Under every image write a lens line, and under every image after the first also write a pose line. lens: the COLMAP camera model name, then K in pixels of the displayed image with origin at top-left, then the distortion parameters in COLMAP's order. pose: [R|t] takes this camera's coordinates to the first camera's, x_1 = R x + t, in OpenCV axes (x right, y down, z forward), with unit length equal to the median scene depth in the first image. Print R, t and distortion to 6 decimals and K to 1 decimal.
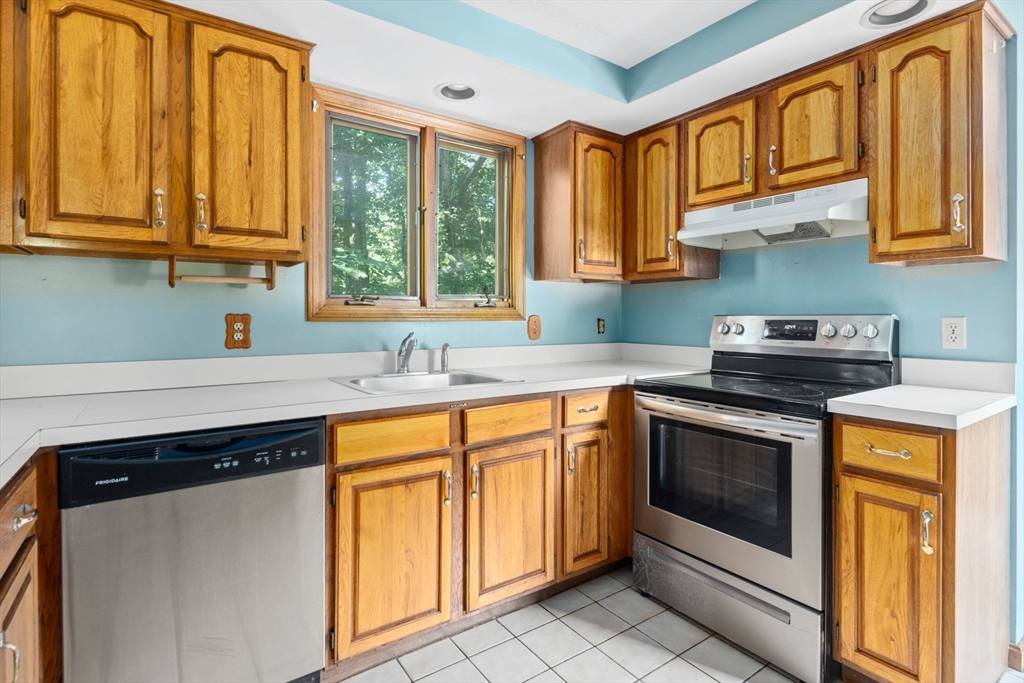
lens RADIAL K [[506.7, 0, 511.0], [0, 506.7, 315.5], [0, 0, 1]] dist [0.000382, -0.001777]
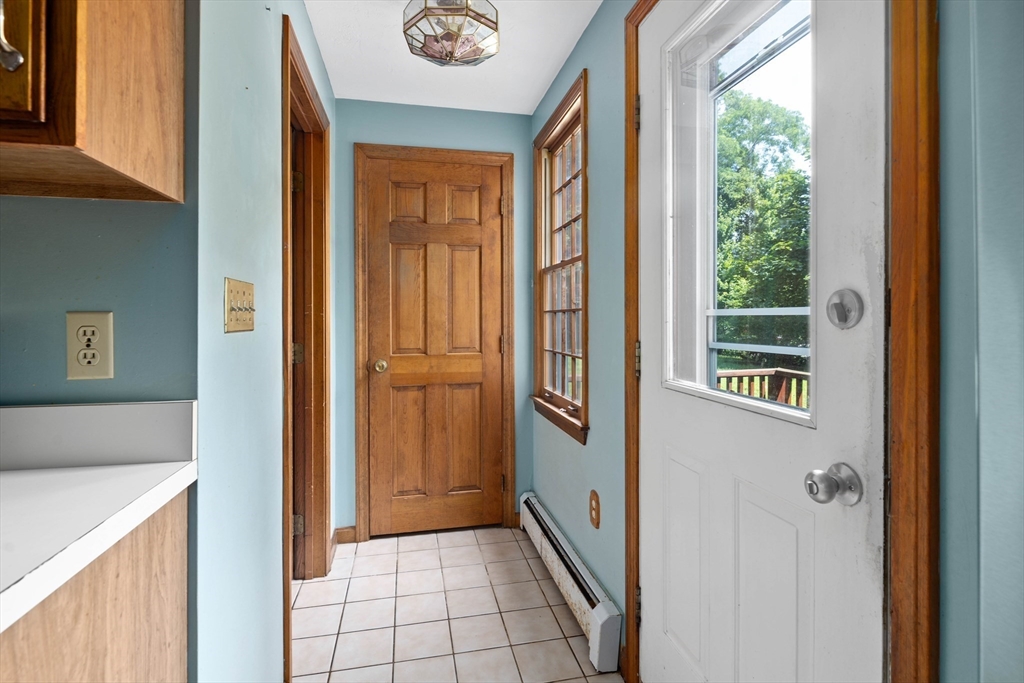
lens RADIAL K [[506.7, 0, 518.7], [0, 506.7, 319.3], [0, 0, 1]] dist [0.000382, -0.001777]
pose [[0.382382, 0.000260, 0.924004, 0.590813], [-0.003575, 0.999993, 0.001198, 0.007900], [-0.923997, -0.003761, 0.382380, 0.452393]]
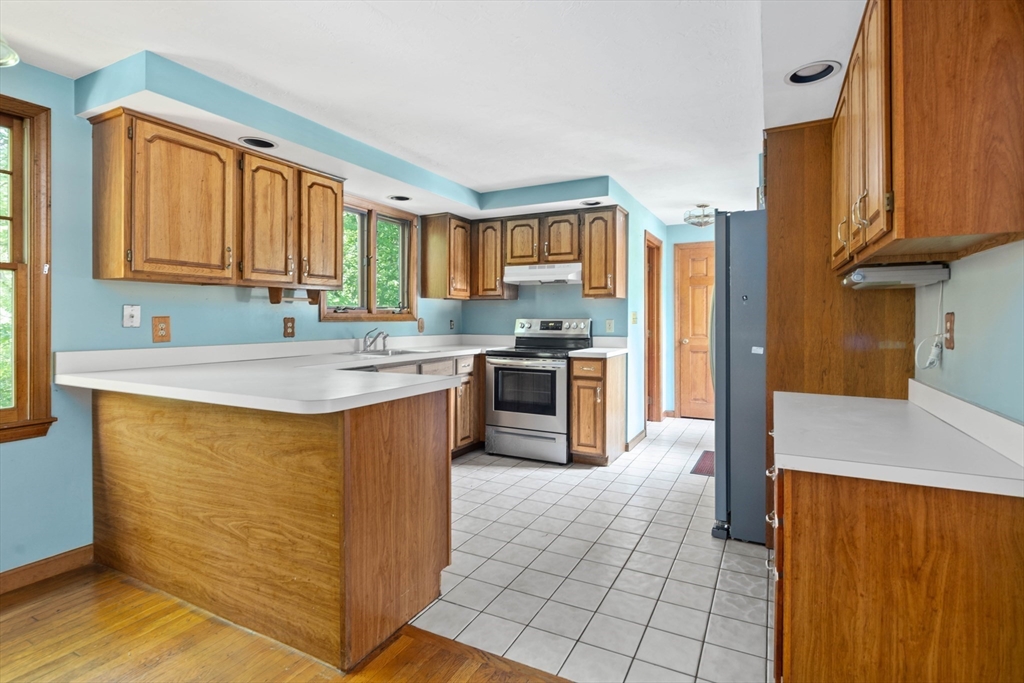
lens RADIAL K [[506.7, 0, 509.7], [0, 506.7, 320.5], [0, 0, 1]] dist [0.000382, -0.001777]
pose [[0.888483, -0.000259, 0.458910, -0.712430], [-0.002950, 0.999976, 0.006274, -0.007504], [-0.458900, -0.006928, 0.888461, -0.995834]]
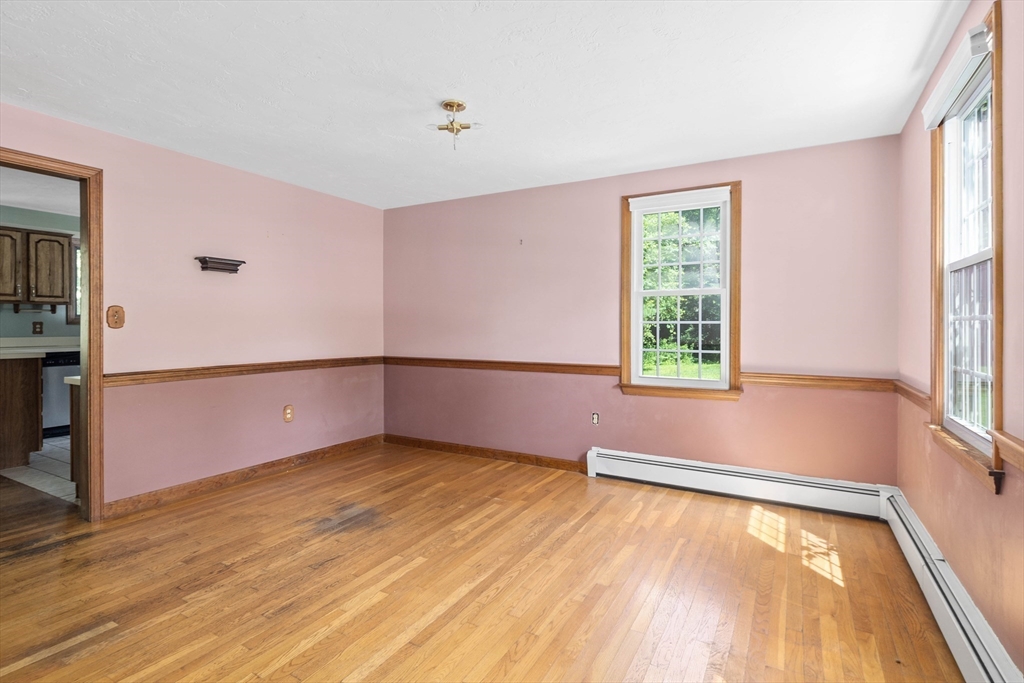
lens RADIAL K [[506.7, 0, 506.5], [0, 506.7, 324.7], [0, 0, 1]] dist [0.000382, -0.001777]
pose [[0.905112, -0.001533, 0.425171, 0.676704], [0.000094, 0.999994, 0.003405, 0.003397], [-0.425174, -0.003042, 0.905107, -2.871387]]
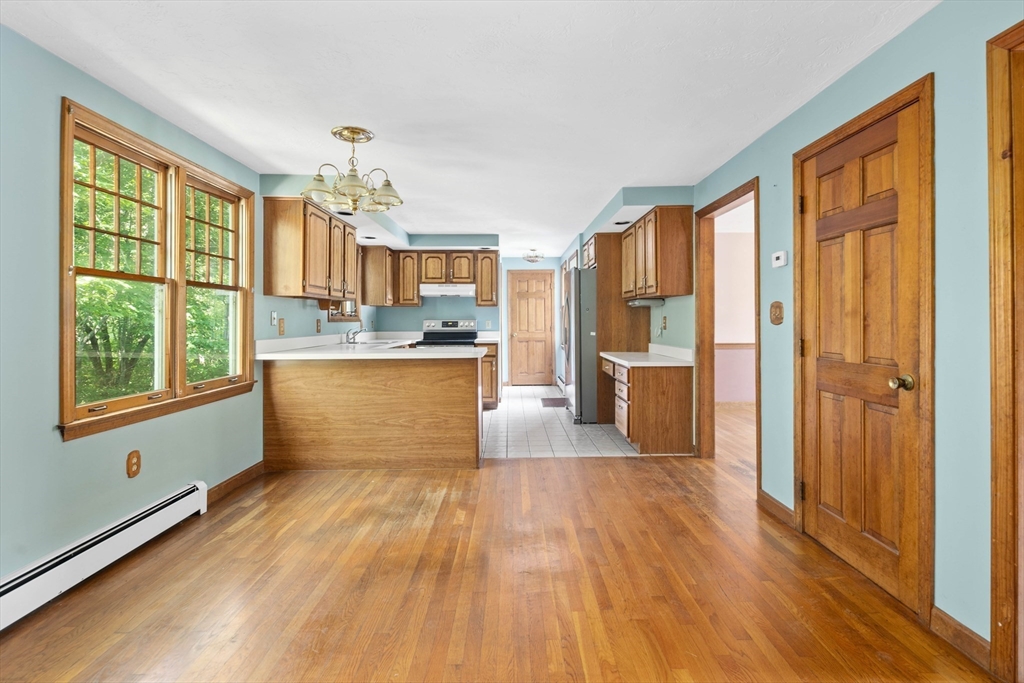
lens RADIAL K [[506.7, 0, 520.7], [0, 506.7, 318.1], [0, 0, 1]] dist [0.000382, -0.001777]
pose [[0.558073, 0.003417, 0.829785, -2.255458], [-0.000368, 0.999992, -0.003870, 0.000354], [-0.829792, 0.001854, 0.558070, -1.409452]]
